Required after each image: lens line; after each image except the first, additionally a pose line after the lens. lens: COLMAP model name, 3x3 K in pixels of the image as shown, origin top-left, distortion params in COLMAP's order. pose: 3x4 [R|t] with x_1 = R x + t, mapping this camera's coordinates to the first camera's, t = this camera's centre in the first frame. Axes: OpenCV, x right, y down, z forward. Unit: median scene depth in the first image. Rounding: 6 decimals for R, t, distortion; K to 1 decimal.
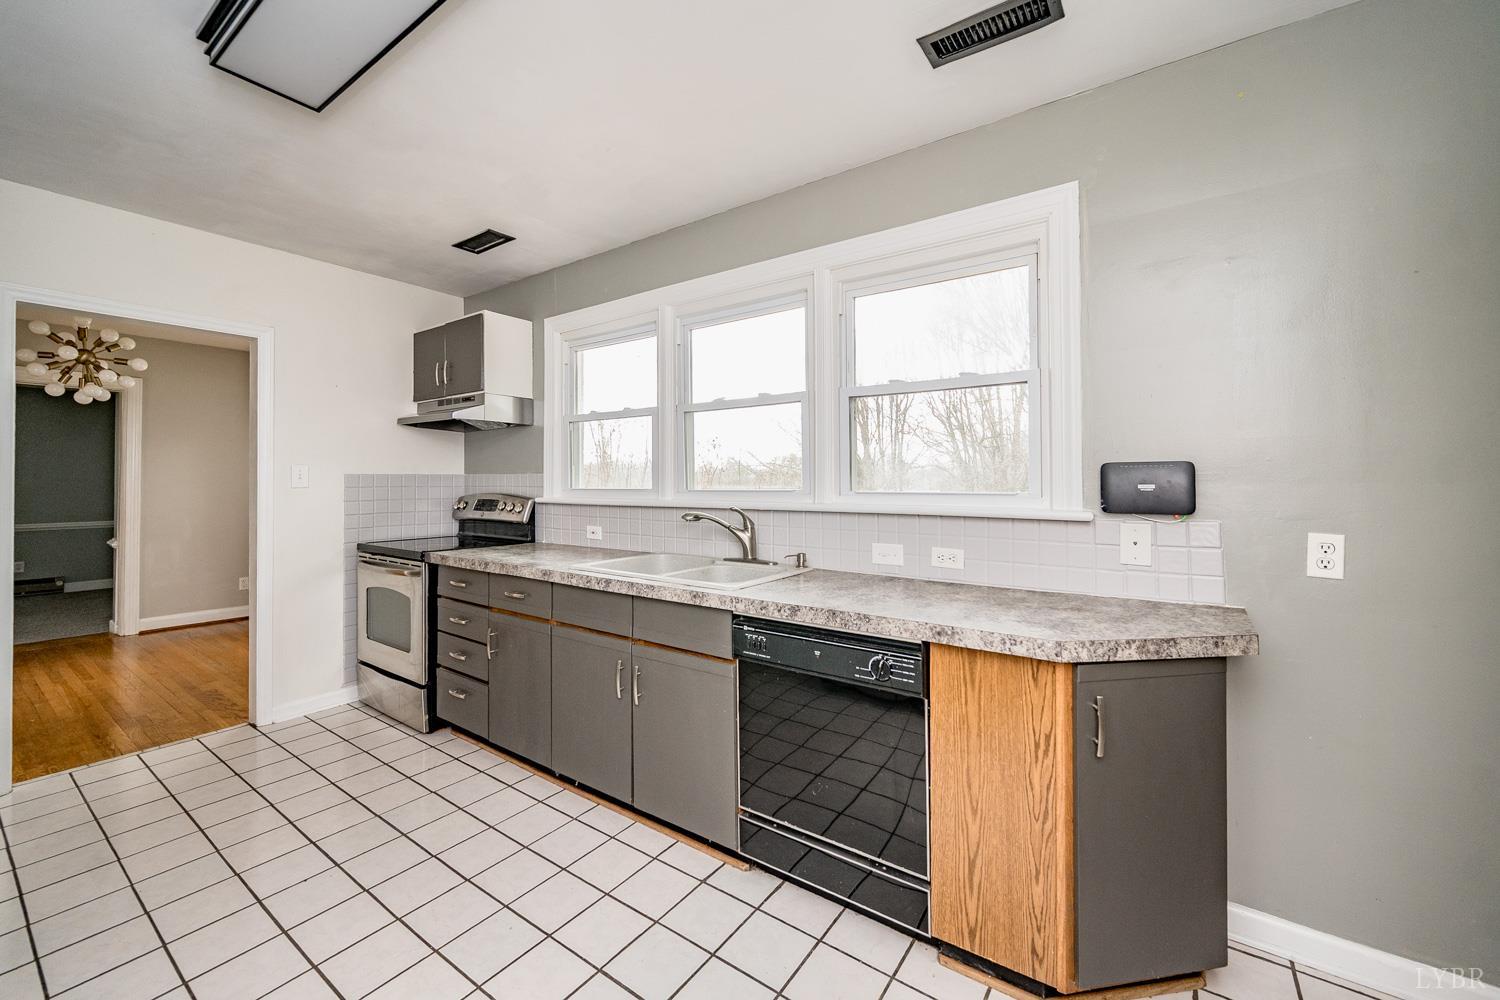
lens RADIAL K [[589.0, 0, 744.7], [0, 589.0, 500.7], [0, 0, 1]] dist [0.000356, -0.000681]
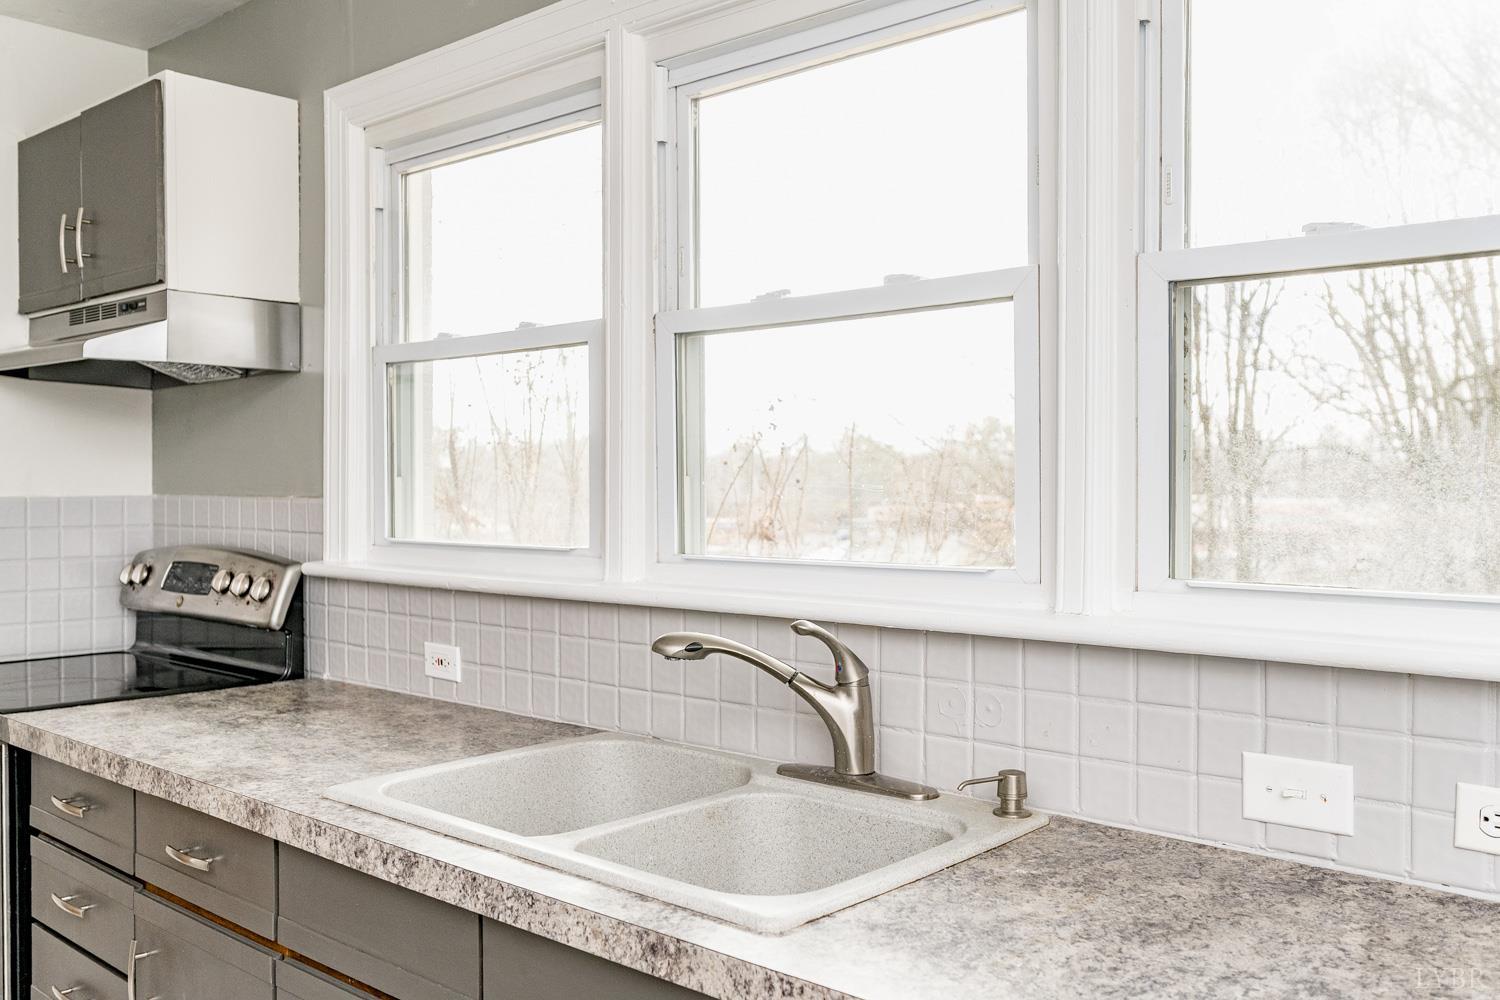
lens RADIAL K [[1280.6, 0, 746.6], [0, 1280.6, 528.4], [0, 0, 1]] dist [-0.004612, 0.001278]
pose [[0.994098, 0.004117, -0.108407, 0.020836], [-0.003192, 0.999957, 0.008698, -0.037210], [0.108438, -0.008301, 0.994069, 0.220766]]
